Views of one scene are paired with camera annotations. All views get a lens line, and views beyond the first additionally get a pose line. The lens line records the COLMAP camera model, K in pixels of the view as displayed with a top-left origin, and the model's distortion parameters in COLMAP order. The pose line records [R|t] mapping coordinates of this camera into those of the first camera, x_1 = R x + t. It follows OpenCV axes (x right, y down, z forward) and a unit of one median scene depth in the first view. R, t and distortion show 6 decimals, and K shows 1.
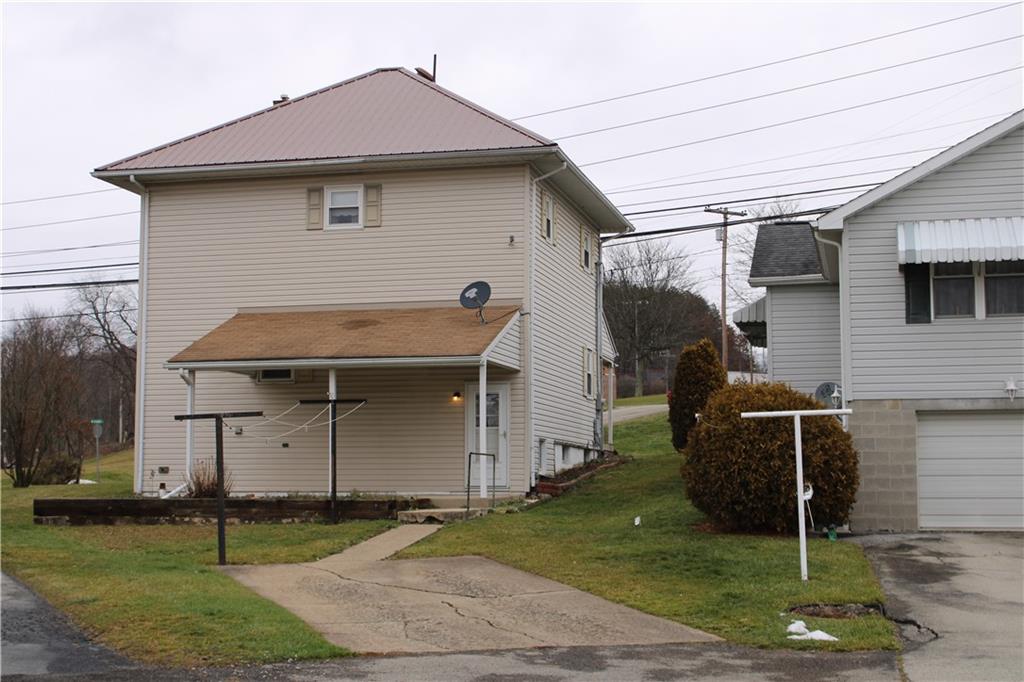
lens RADIAL K [[1492.3, 0, 512.0], [0, 1492.3, 341.0], [0, 0, 1]] dist [-0.026026, 0.015309]
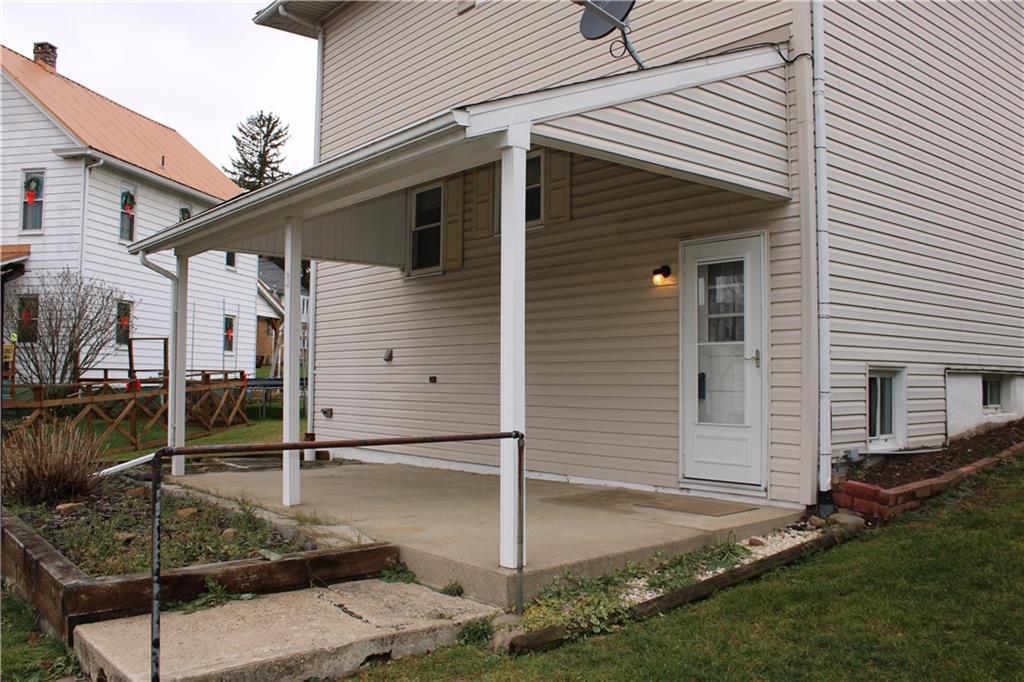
lens RADIAL K [[865.5, 0, 512.0], [0, 865.5, 341.0], [0, 0, 1]] dist [-0.106909, 0.000531]
pose [[0.801850, -0.022773, -0.597092, 0.081246], [0.054864, 0.997858, 0.035620, 0.045429], [0.595002, -0.061320, 0.801382, 0.766462]]
